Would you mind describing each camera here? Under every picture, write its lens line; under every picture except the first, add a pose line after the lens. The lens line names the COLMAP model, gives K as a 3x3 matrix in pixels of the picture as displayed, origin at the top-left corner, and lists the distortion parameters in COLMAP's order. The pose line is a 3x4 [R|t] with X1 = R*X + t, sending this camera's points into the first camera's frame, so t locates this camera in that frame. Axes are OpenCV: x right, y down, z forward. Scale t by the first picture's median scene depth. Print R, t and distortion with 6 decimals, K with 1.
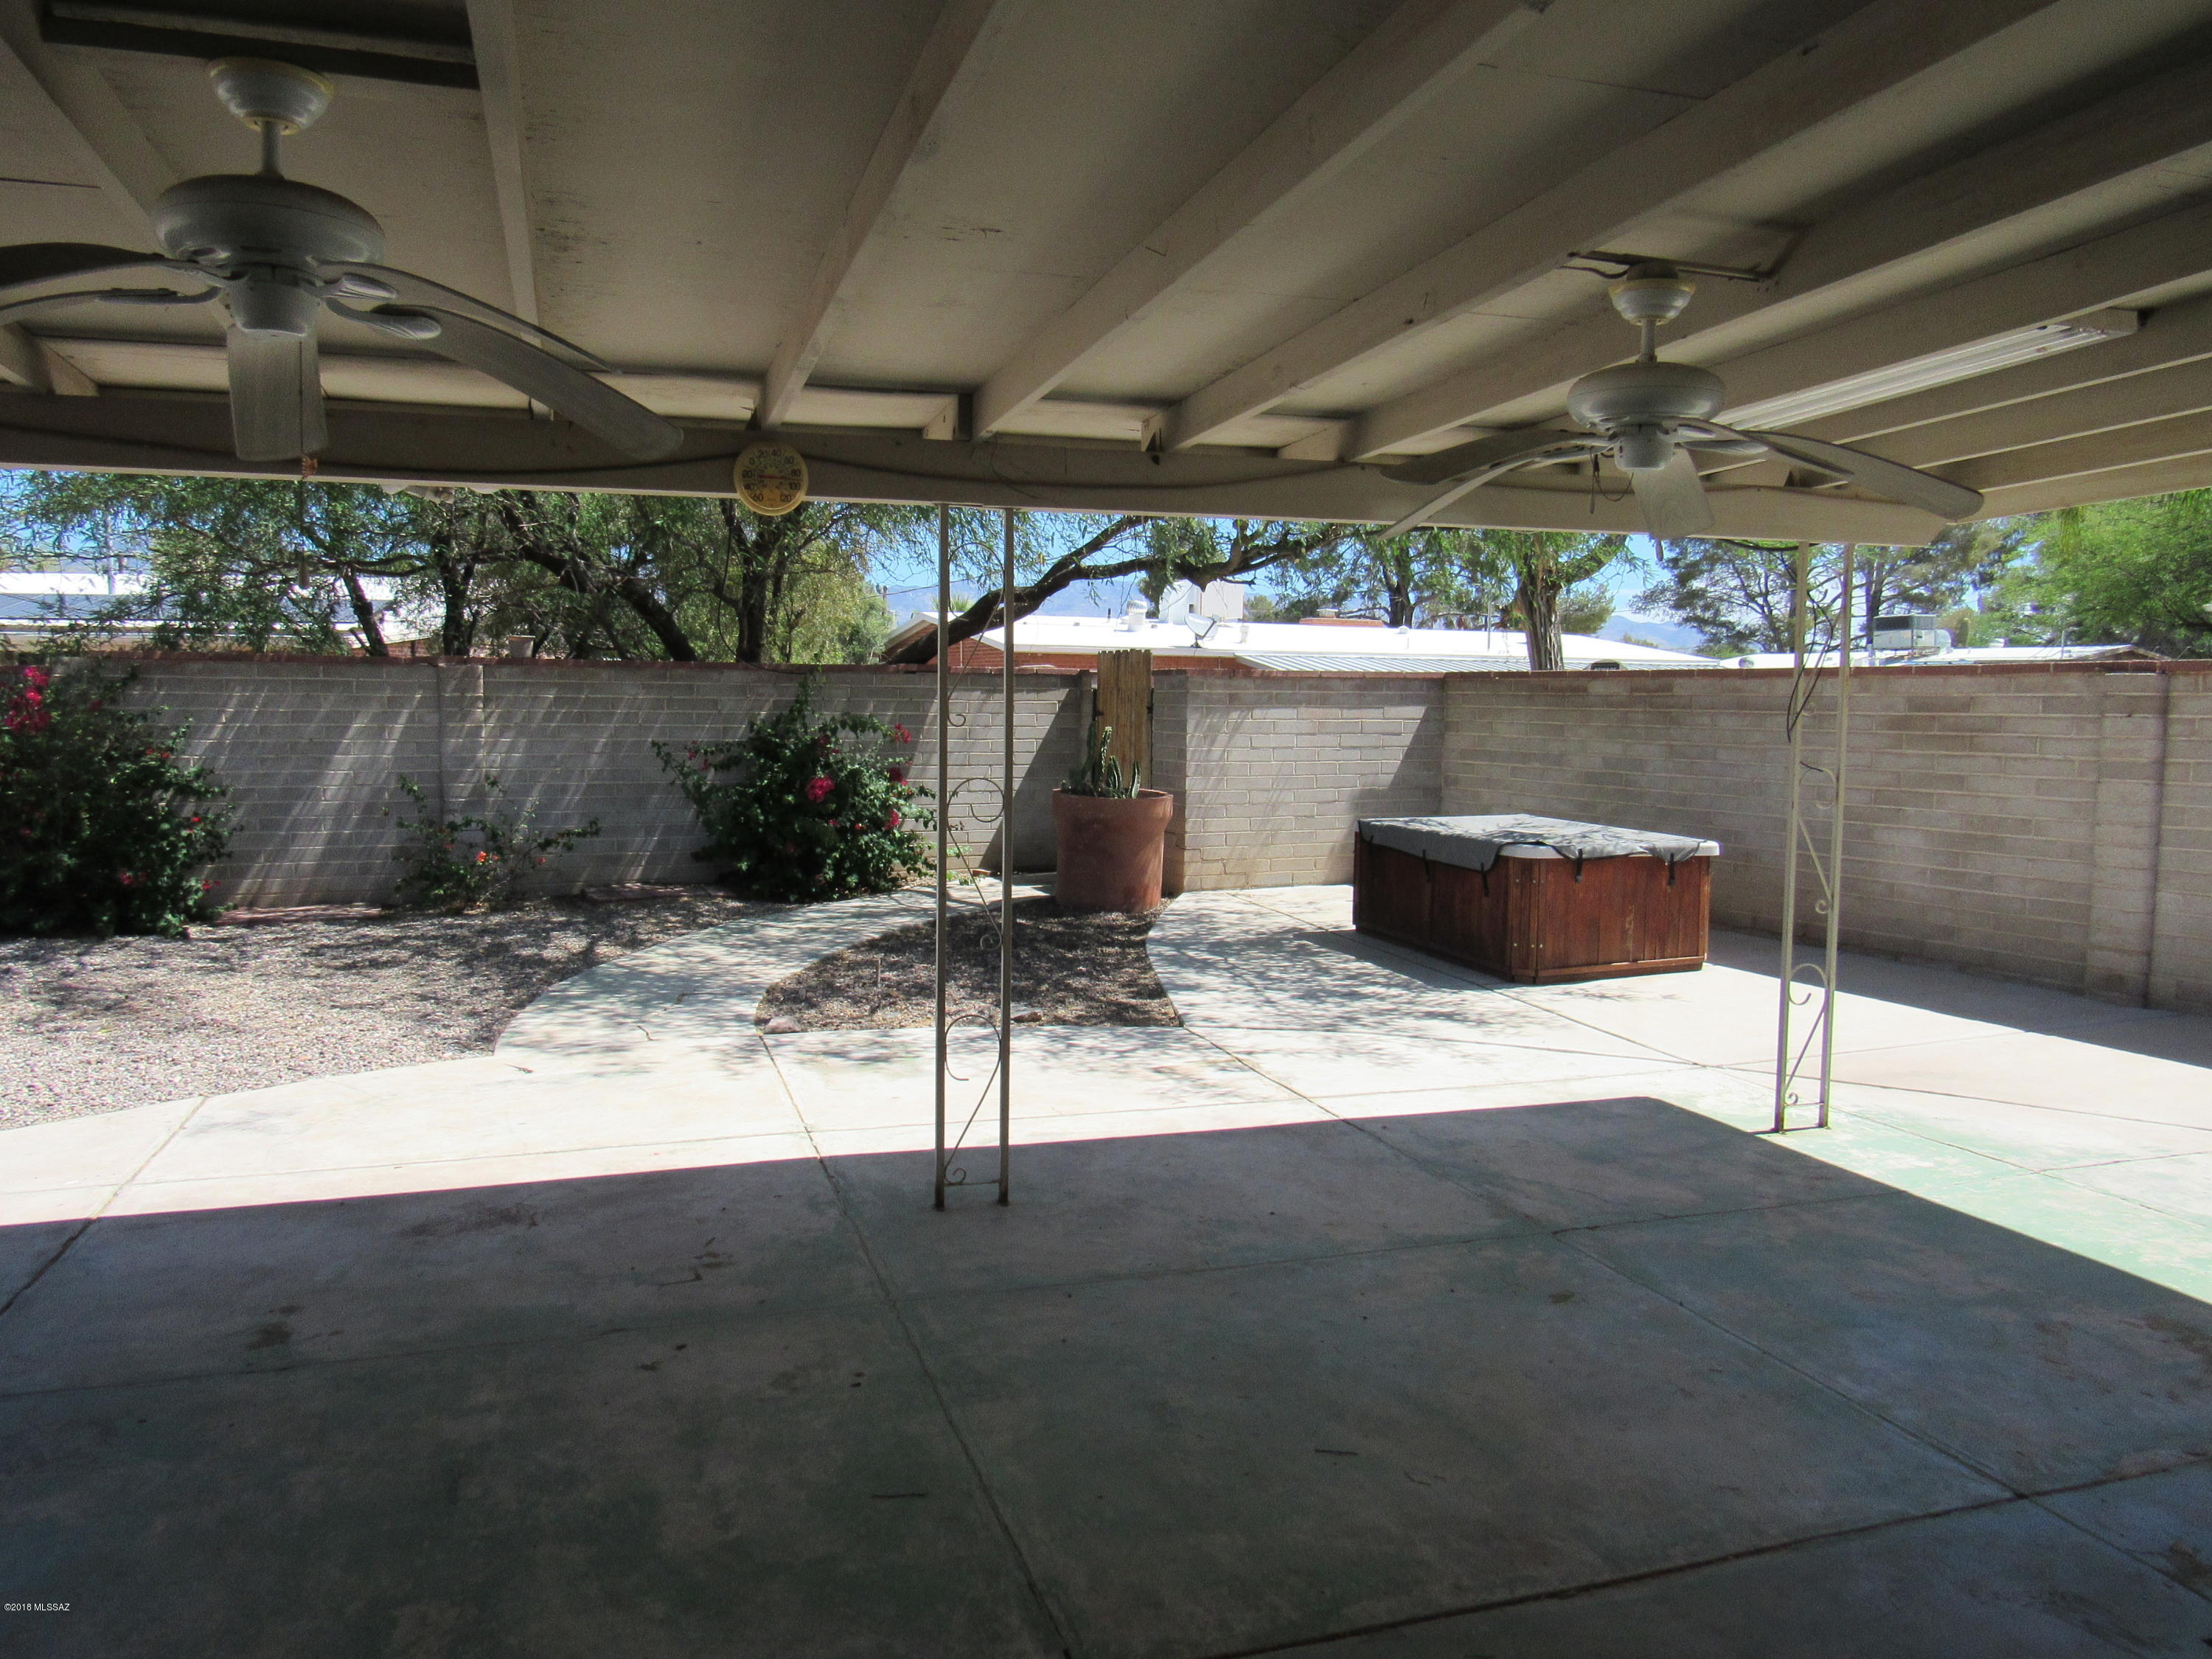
lens RADIAL K [[1572.6, 0, 1104.8], [0, 1572.6, 830.8], [0, 0, 1]] dist [-0.021638, 0.006421]
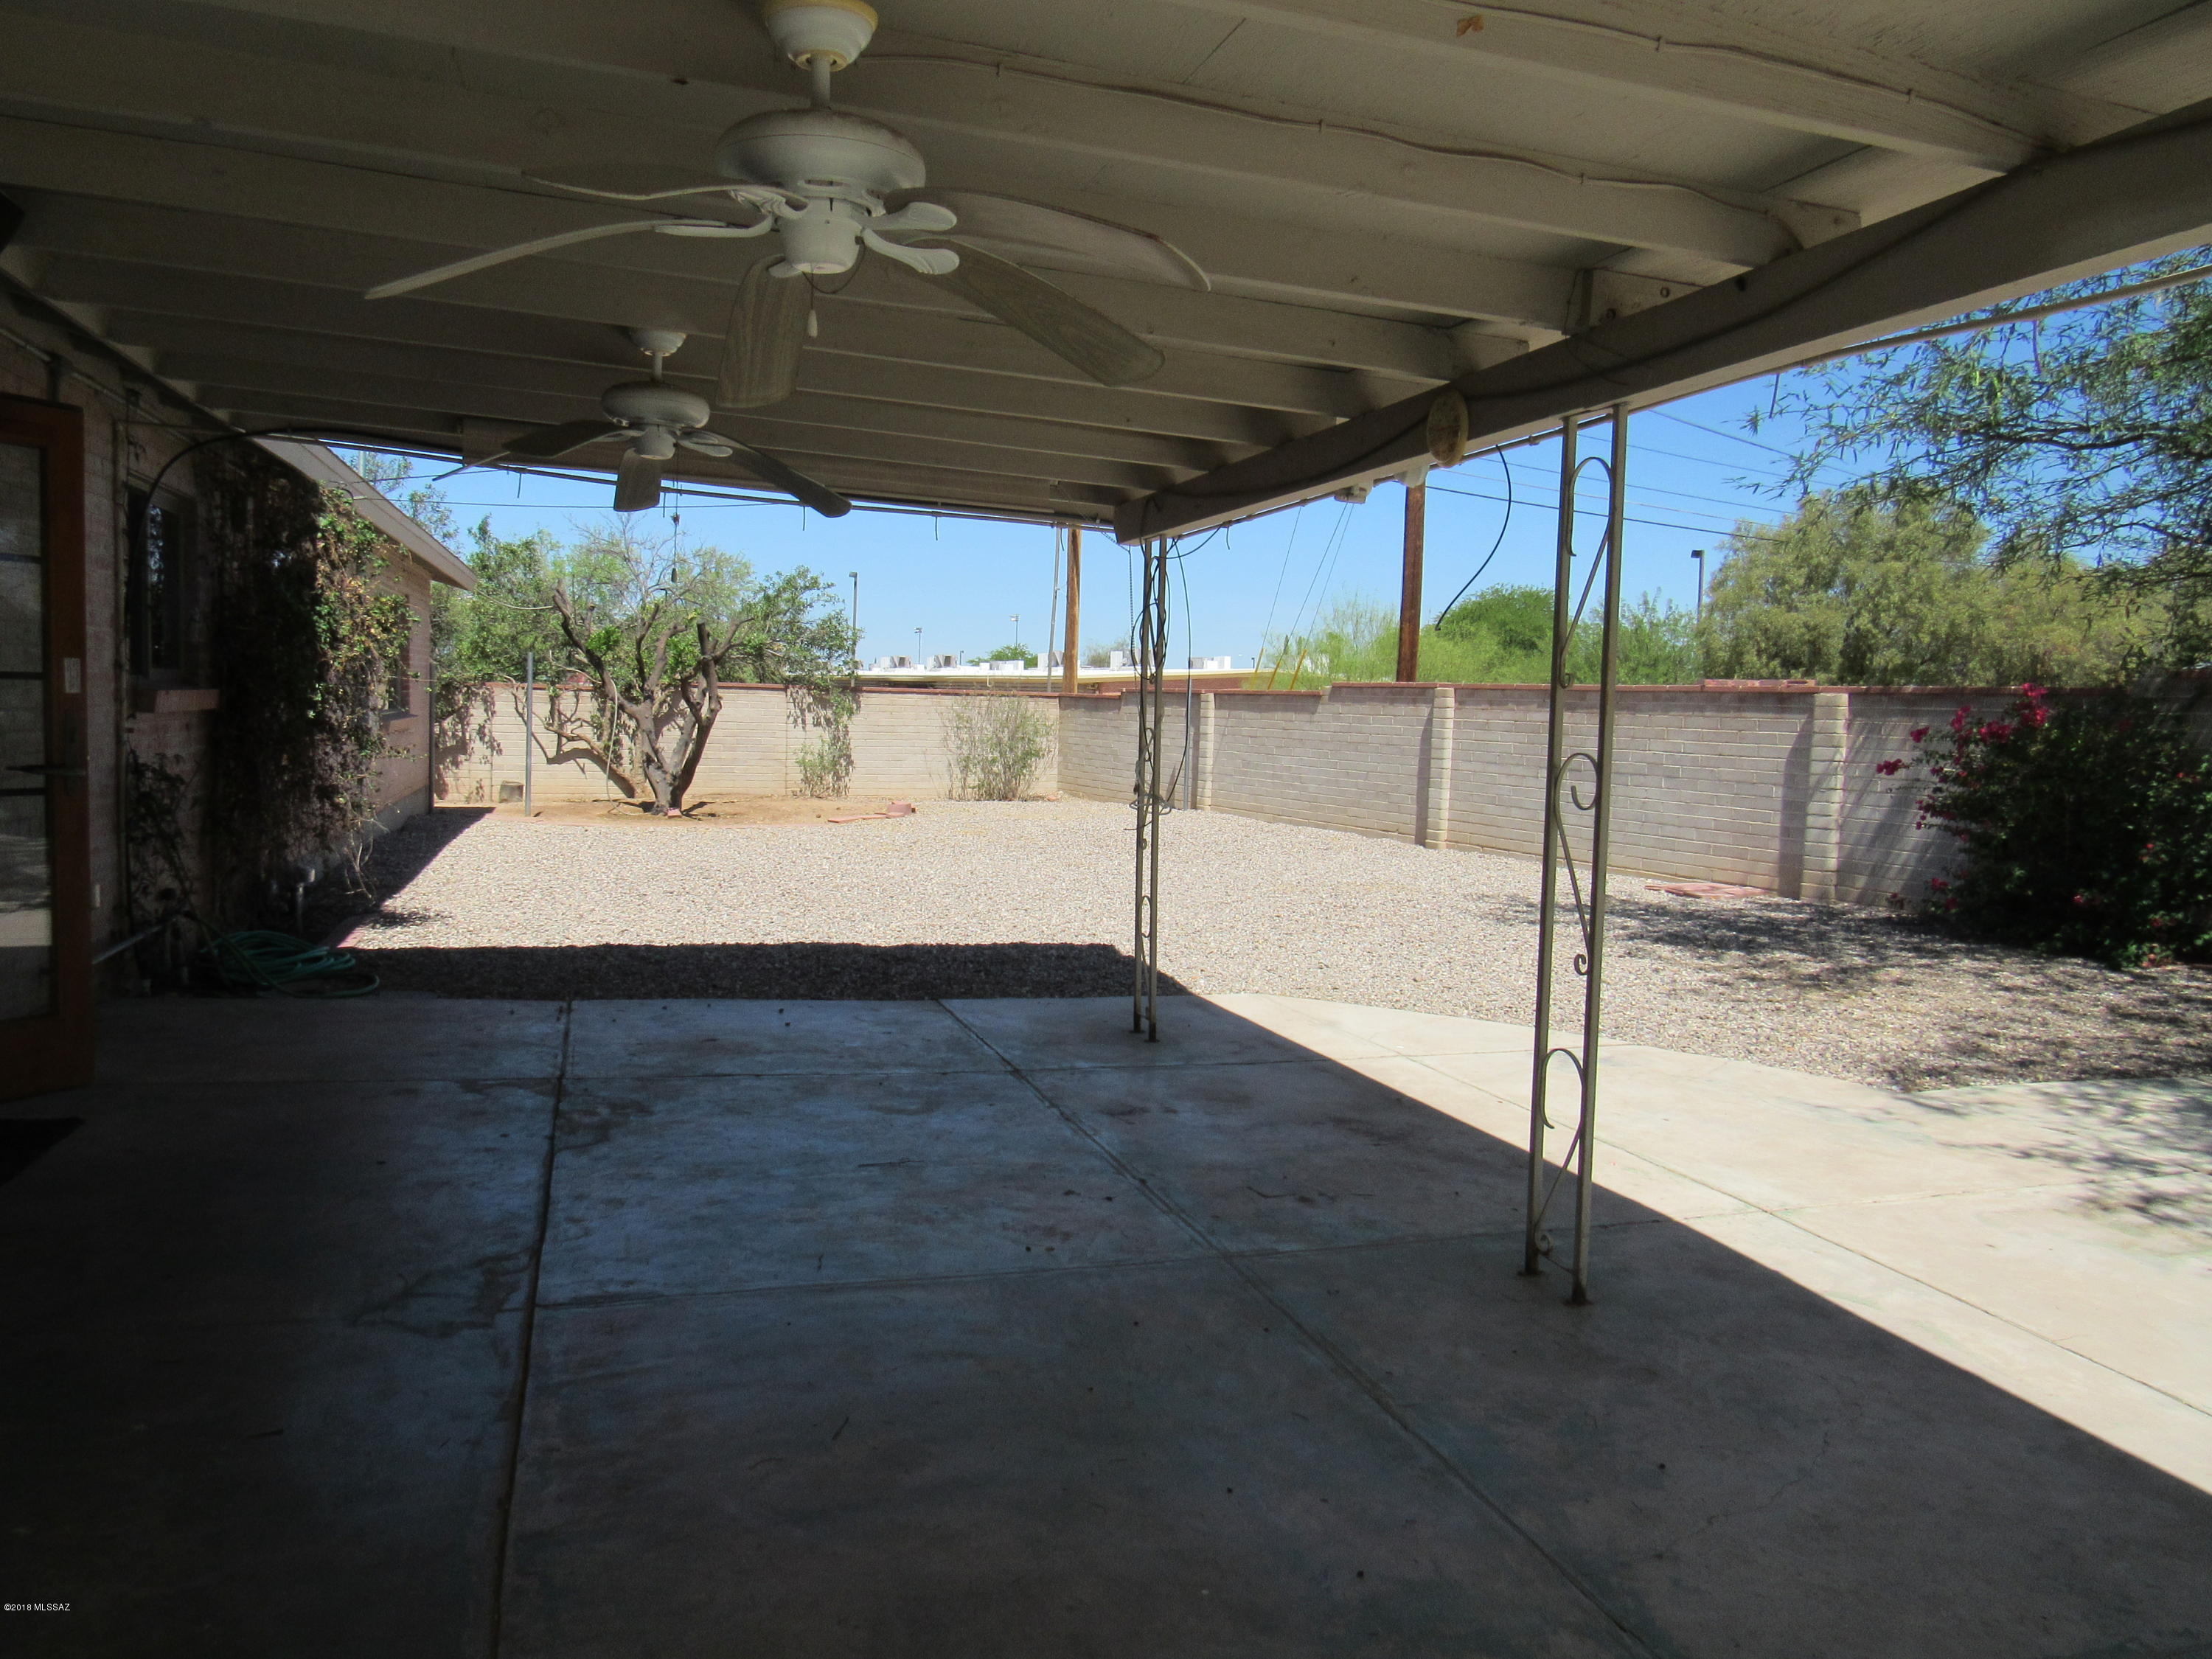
lens RADIAL K [[1572.6, 0, 1108.5], [0, 1572.6, 828.2], [0, 0, 1]] dist [-0.021638, 0.006421]
pose [[-0.009073, 0.060448, -0.998130, 0.721802], [-0.113280, 0.991683, 0.061087, -0.014622], [0.993522, 0.113622, -0.002150, 0.785257]]
